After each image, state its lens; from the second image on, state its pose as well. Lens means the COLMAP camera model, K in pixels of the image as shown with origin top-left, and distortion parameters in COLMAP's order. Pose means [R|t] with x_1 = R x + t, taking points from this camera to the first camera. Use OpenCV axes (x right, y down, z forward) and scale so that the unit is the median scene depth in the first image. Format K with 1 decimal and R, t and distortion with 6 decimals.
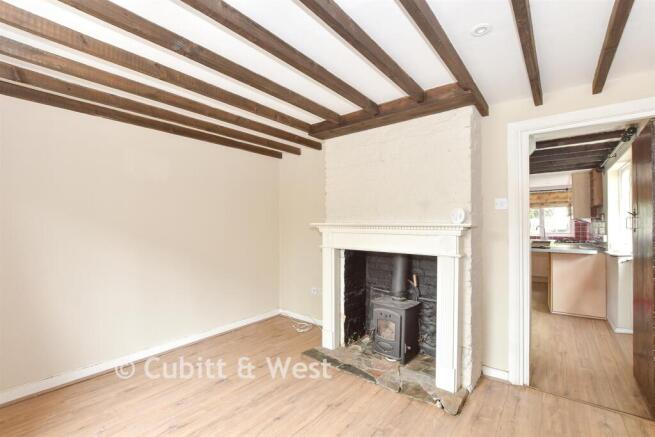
lens RADIAL K [[299.9, 0, 328.9], [0, 299.9, 219.6], [0, 0, 1]] dist [-0.003624, -0.000421]
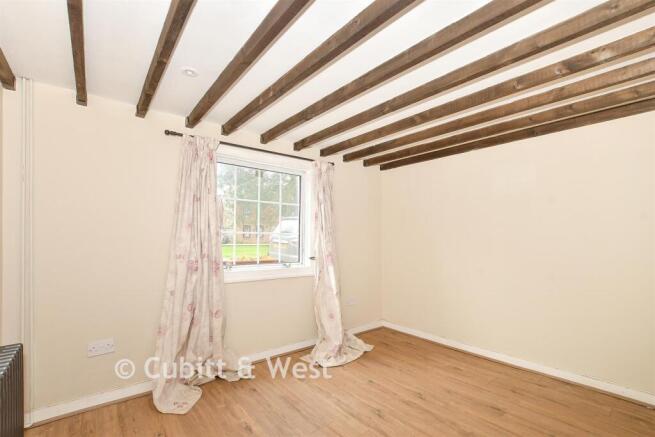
lens RADIAL K [[299.9, 0, 324.3], [0, 299.9, 221.0], [0, 0, 1]] dist [-0.003624, -0.000421]
pose [[-0.218570, -0.062236, -0.973835, 0.712585], [0.002604, 0.997923, -0.064360, 0.042924], [0.975818, -0.016603, -0.217954, 0.769835]]
